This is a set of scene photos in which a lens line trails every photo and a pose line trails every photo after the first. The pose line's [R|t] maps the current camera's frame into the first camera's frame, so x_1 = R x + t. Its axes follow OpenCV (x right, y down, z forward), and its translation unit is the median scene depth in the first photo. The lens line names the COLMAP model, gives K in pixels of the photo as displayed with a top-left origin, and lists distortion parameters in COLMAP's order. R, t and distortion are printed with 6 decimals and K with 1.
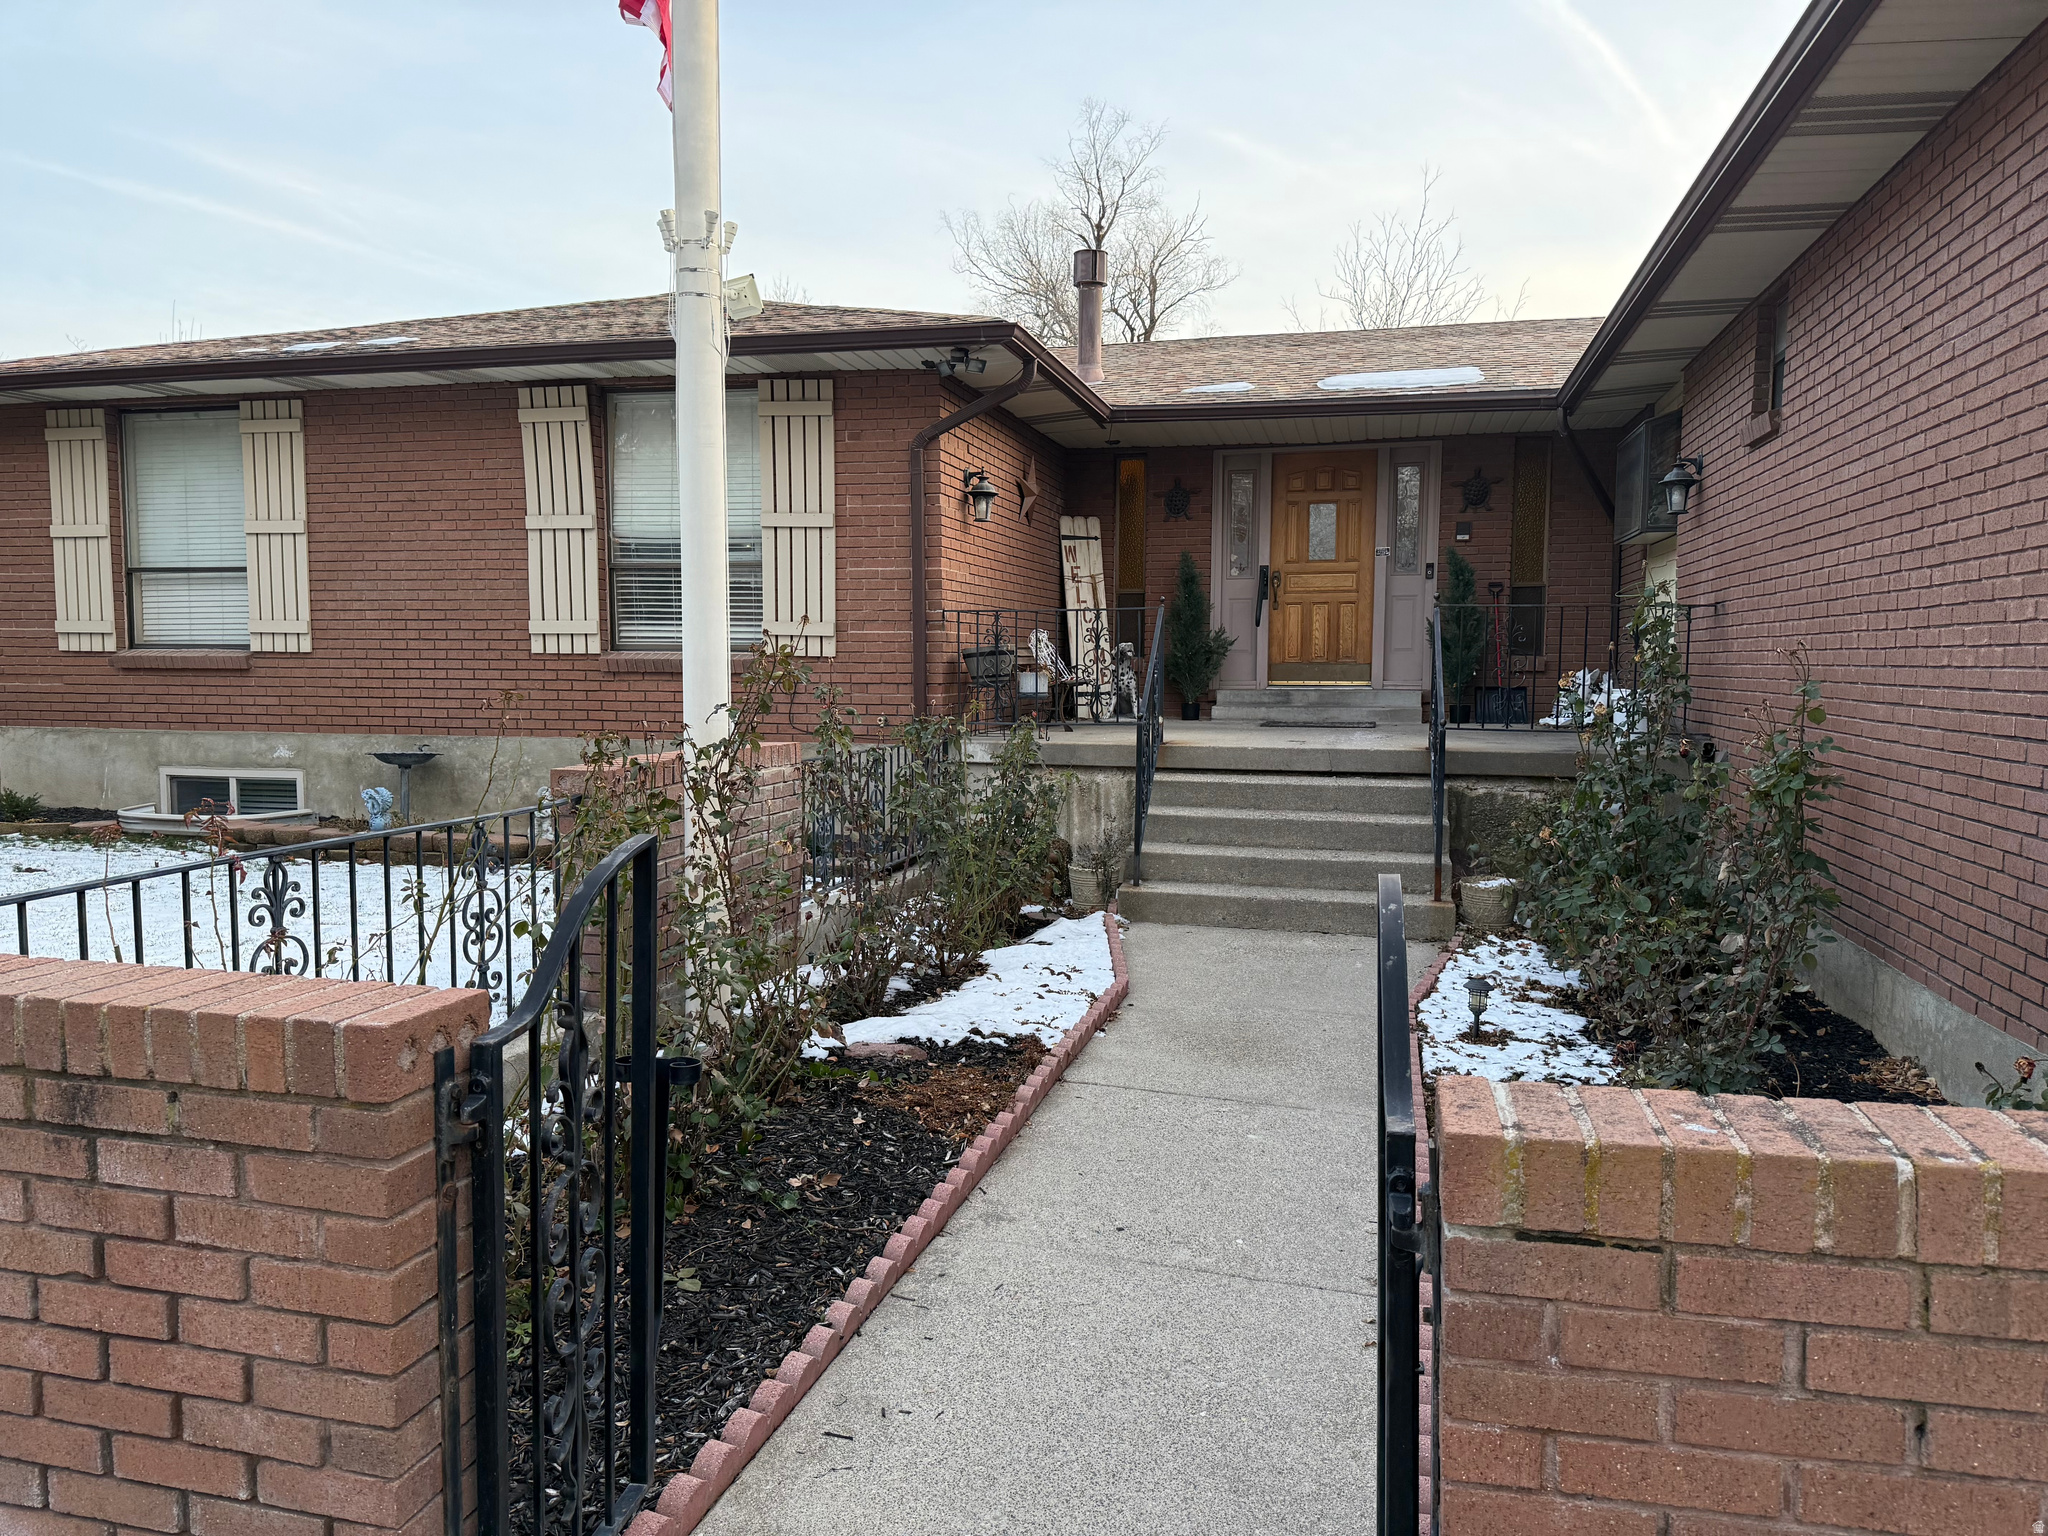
lens RADIAL K [[1424.7, 0, 1038.7], [0, 1424.7, 778.0], [0, 0, 1]] dist [0.090548, -0.124138]
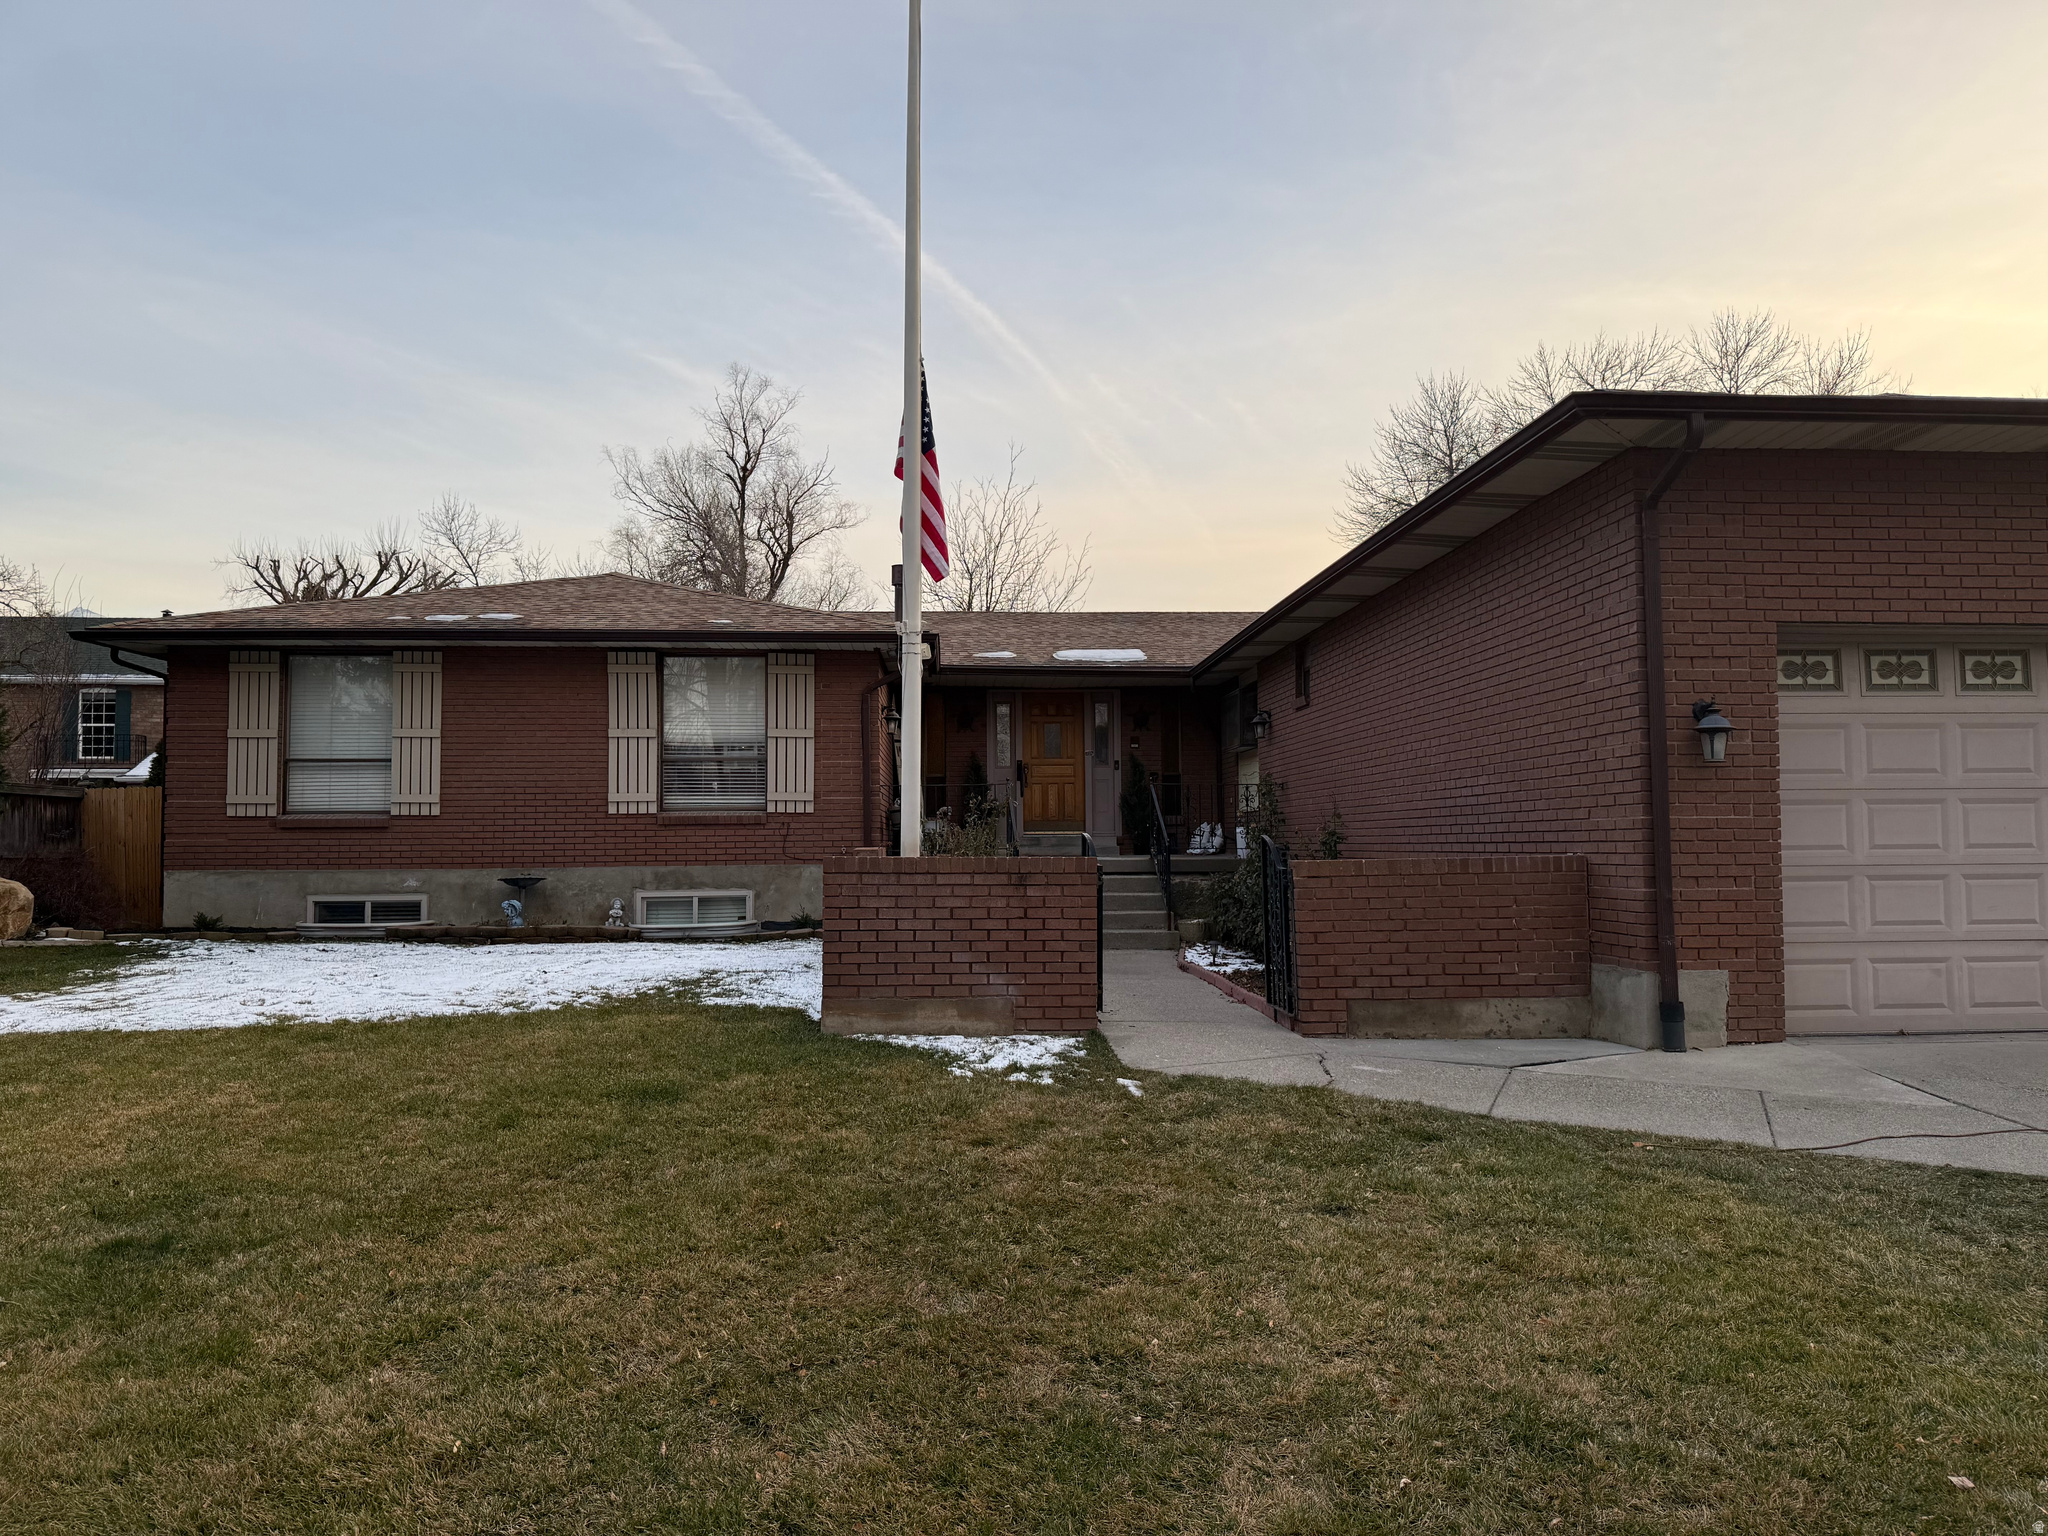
lens RADIAL K [[1444.1, 0, 1024.0], [0, 1444.1, 768.0], [0, 0, 1]] dist [0.162859, -0.297722]
pose [[0.955867, 0.005093, 0.293756, -0.366183], [0.035273, 0.990629, -0.131950, 0.087287], [-0.291675, 0.136489, 0.946729, -0.632096]]
